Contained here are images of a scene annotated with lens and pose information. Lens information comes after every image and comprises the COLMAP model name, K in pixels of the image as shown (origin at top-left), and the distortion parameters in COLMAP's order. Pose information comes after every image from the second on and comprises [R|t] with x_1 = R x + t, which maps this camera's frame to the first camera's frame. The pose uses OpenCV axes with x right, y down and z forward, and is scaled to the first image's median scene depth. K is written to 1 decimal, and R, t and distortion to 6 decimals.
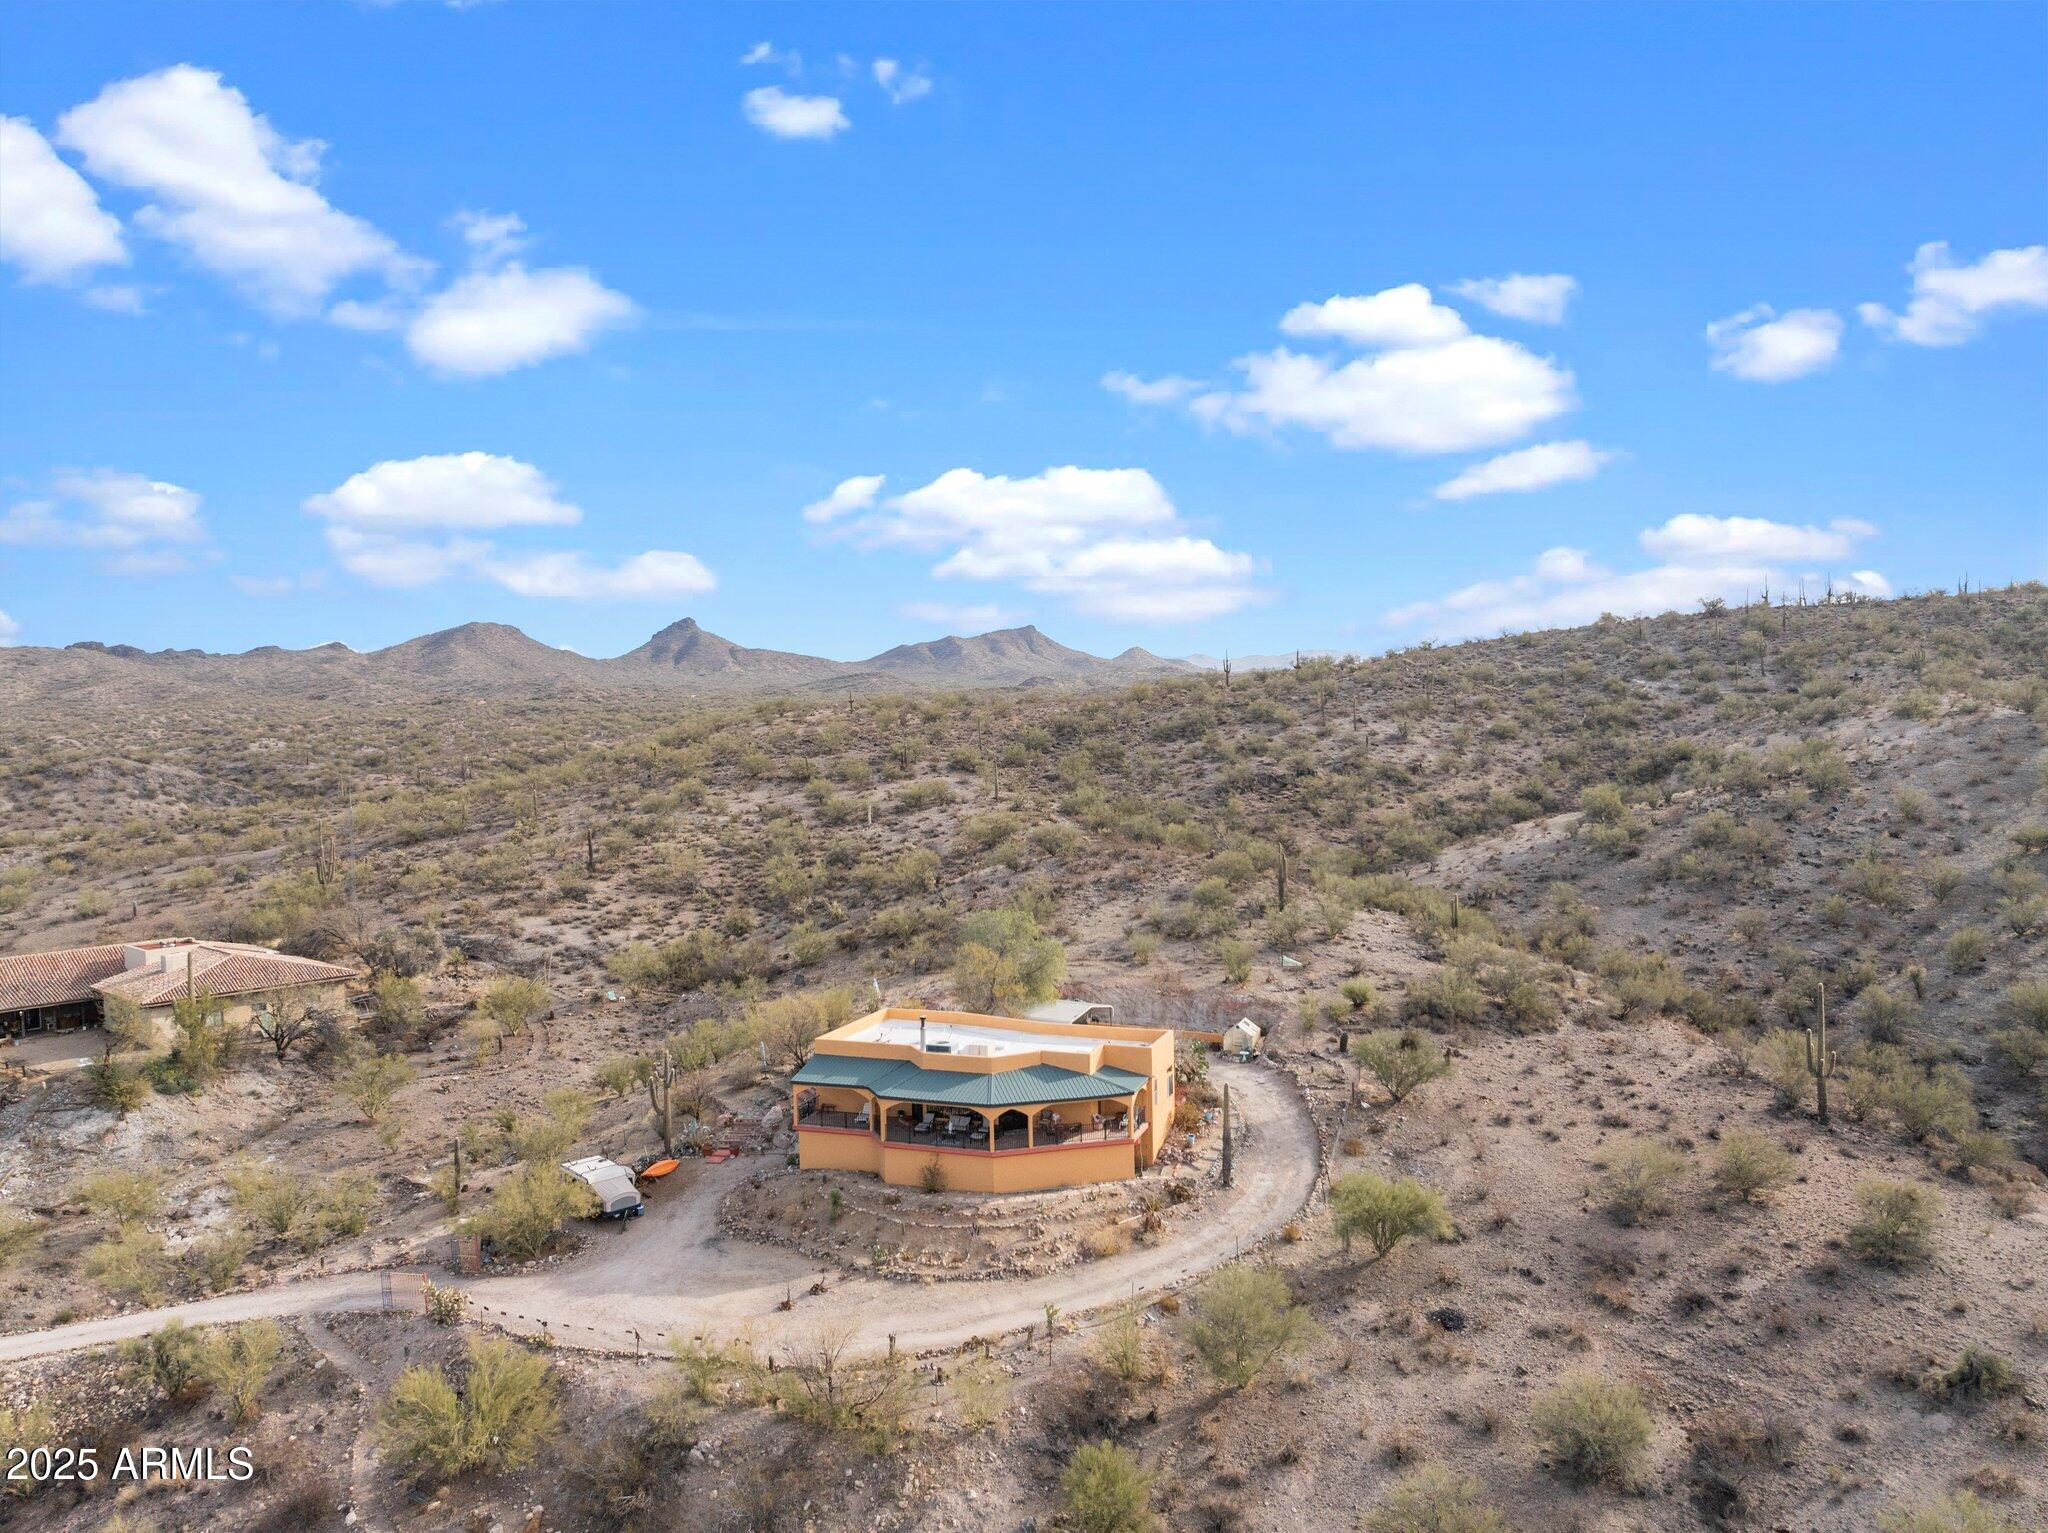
lens RADIAL K [[1418.9, 0, 1024.0], [0, 1418.9, 766.5], [0, 0, 1]] dist [-0.045482, 0.000420]
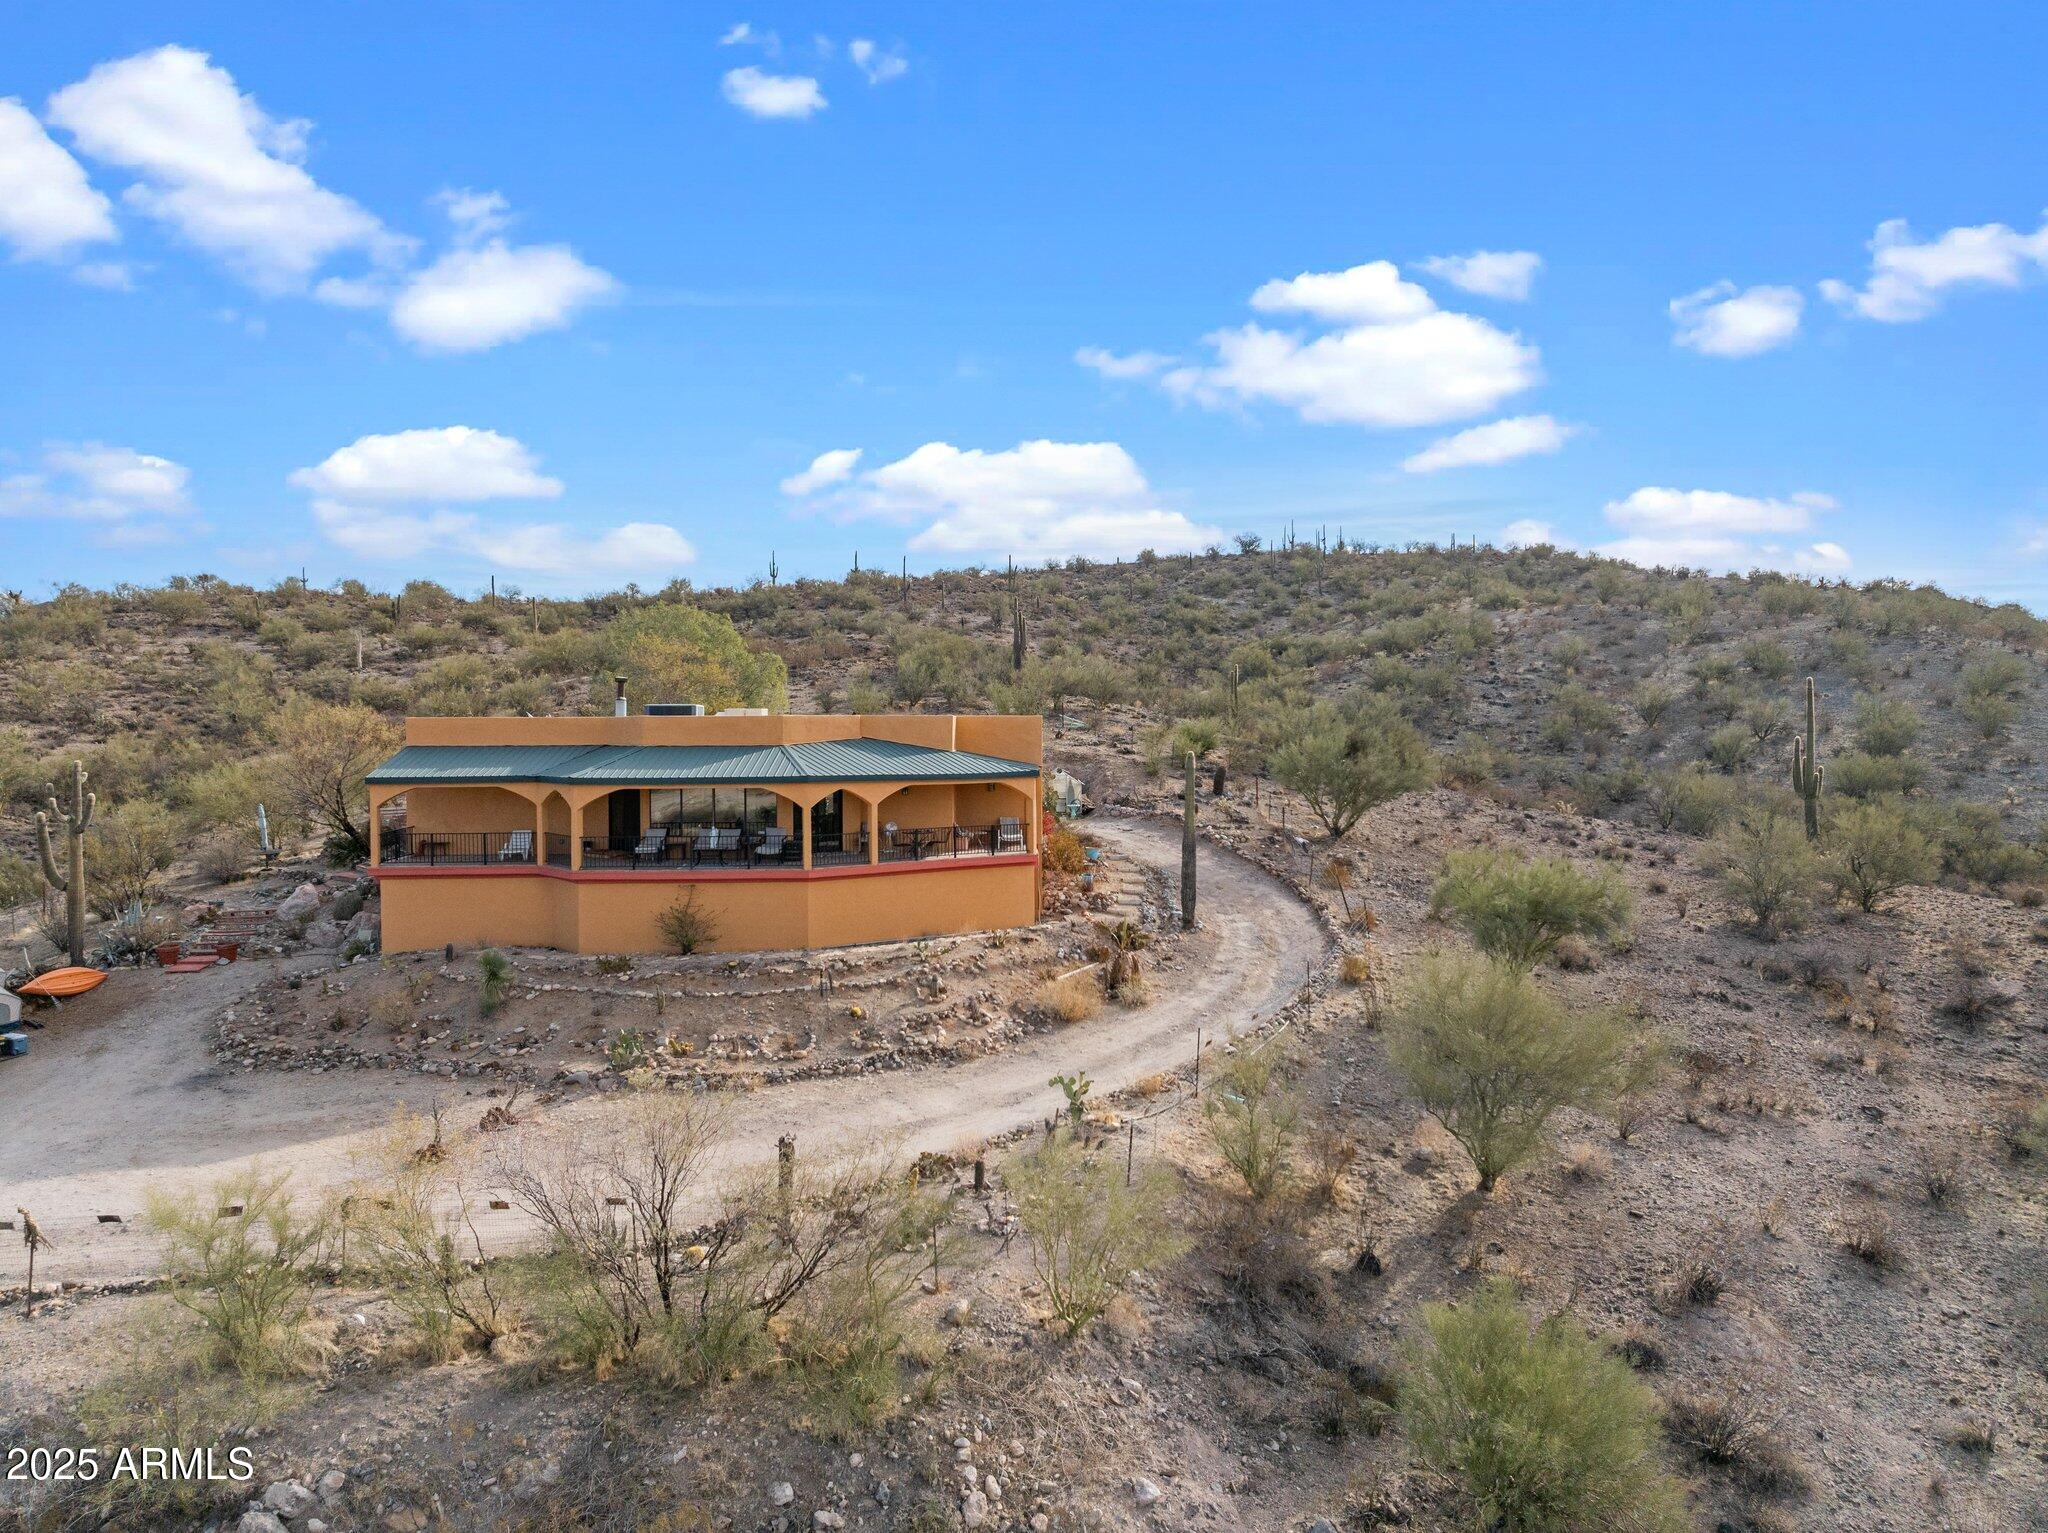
lens RADIAL K [[1434.9, 0, 1024.0], [0, 1434.9, 766.5], [0, 0, 1]] dist [-0.043092, 0.000629]
pose [[0.930817, 0.005334, 0.365447, -0.151108], [-0.001913, 0.999951, -0.009722, 0.255726], [-0.365481, 0.008350, 0.930781, 0.508458]]
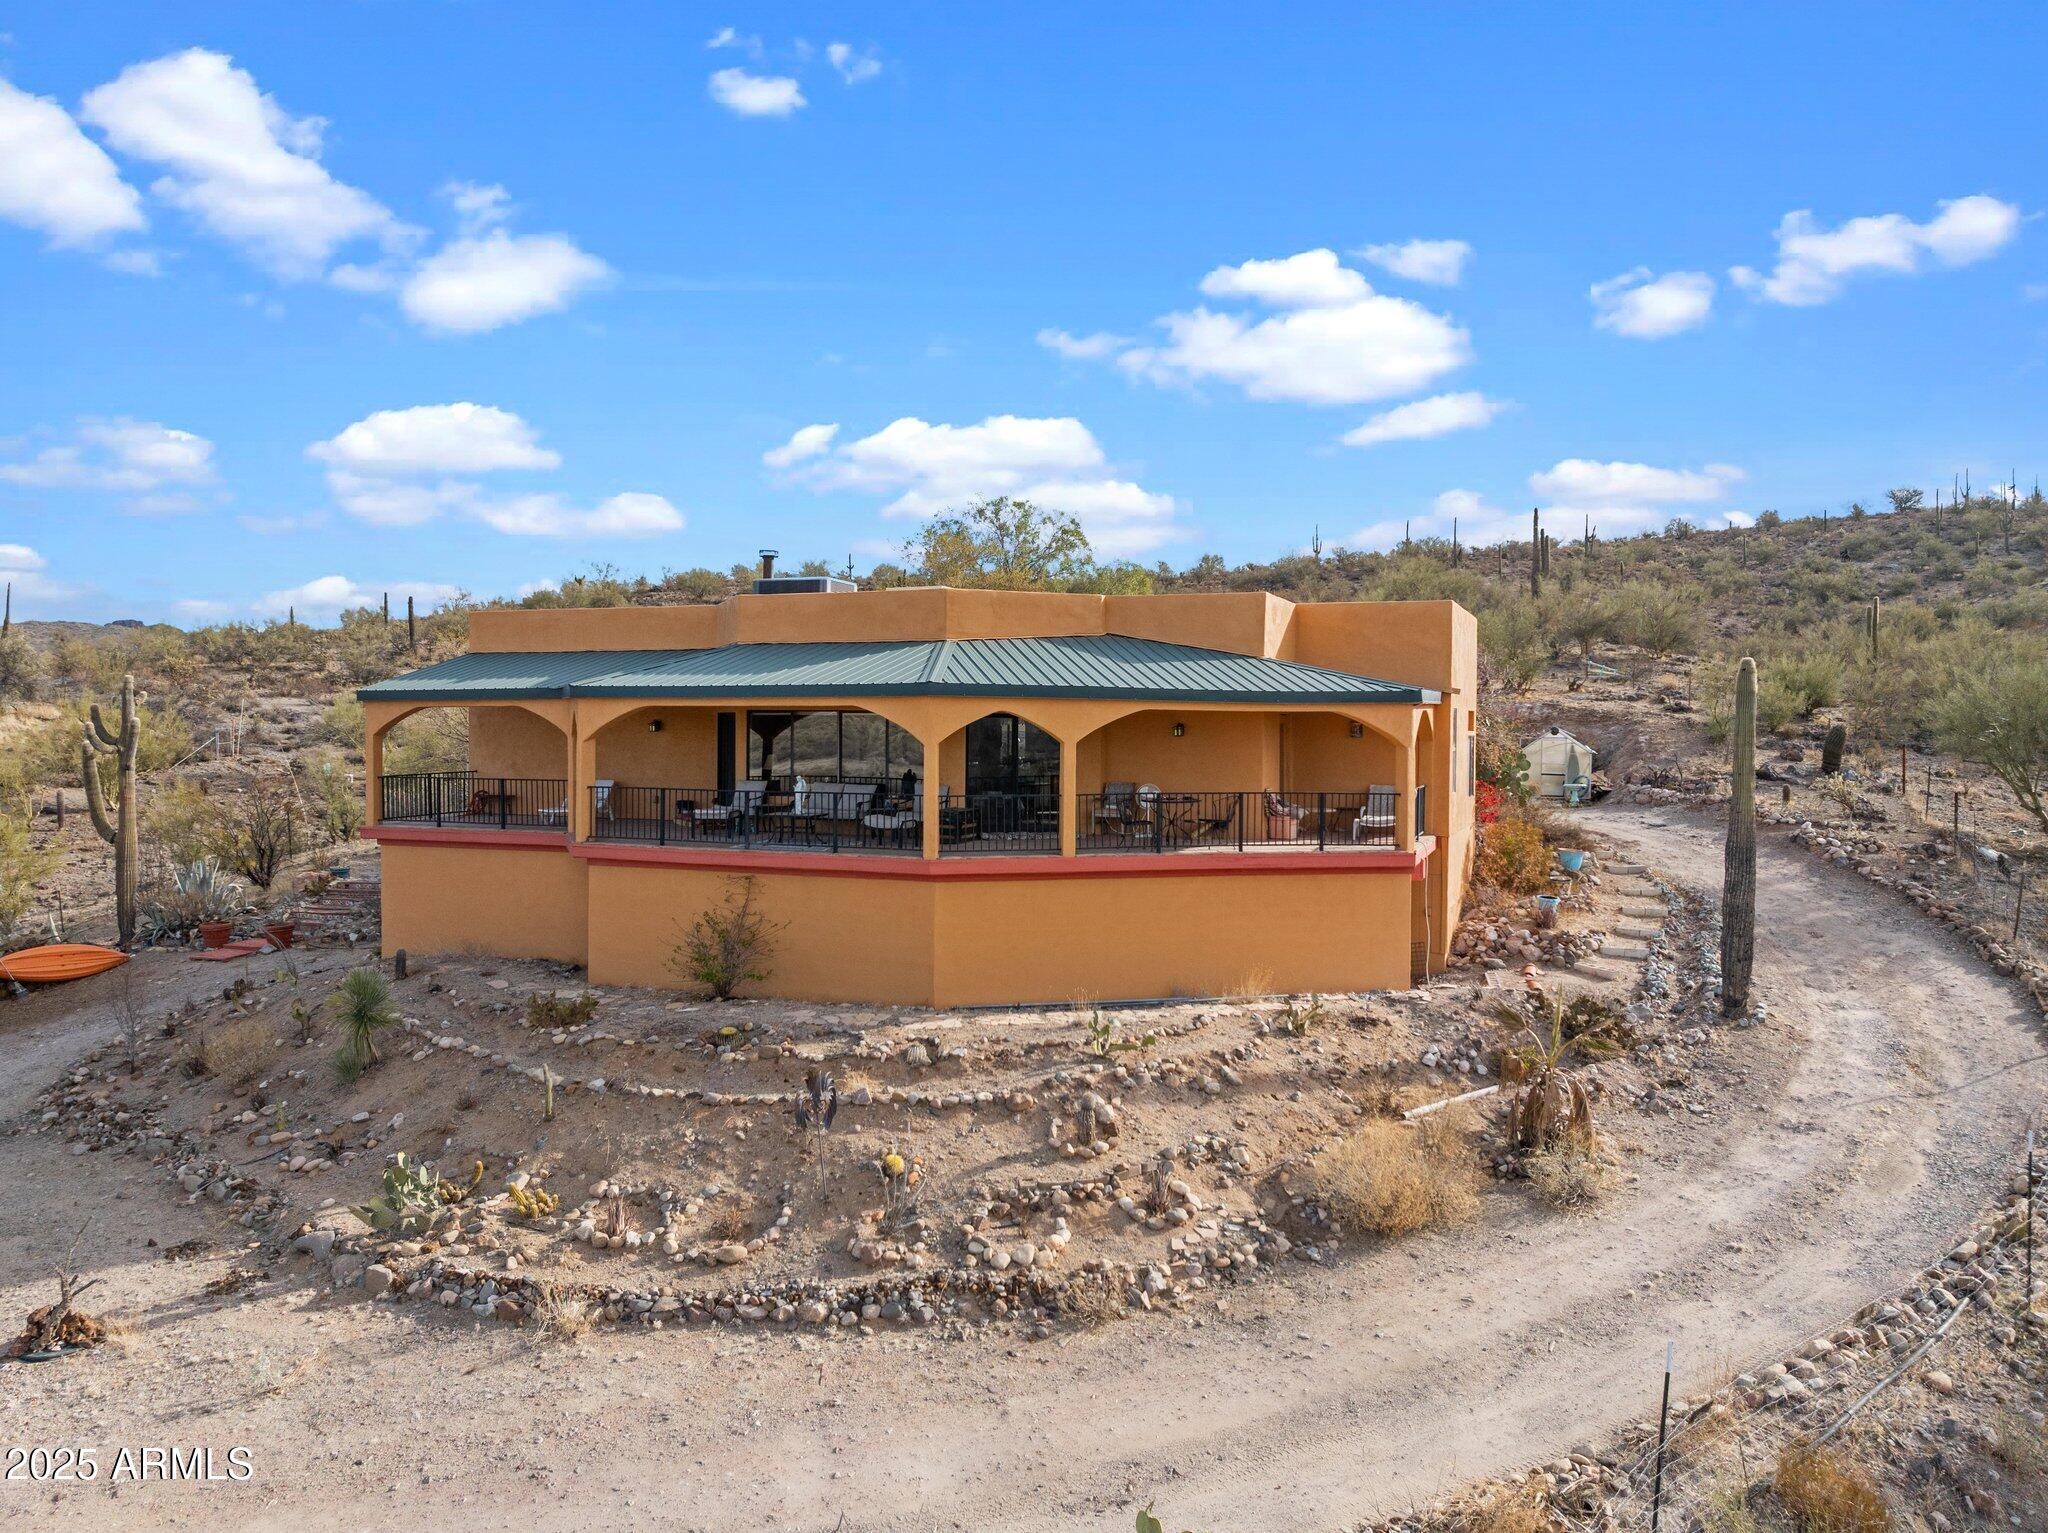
lens RADIAL K [[1442.6, 0, 1024.0], [0, 1442.6, 766.5], [0, 0, 1]] dist [-0.053770, 0.020534]
pose [[0.999318, 0.027396, -0.024765, 0.002950], [-0.027488, 0.999616, -0.003380, 0.271992], [0.024663, 0.004059, 0.999688, 0.762855]]
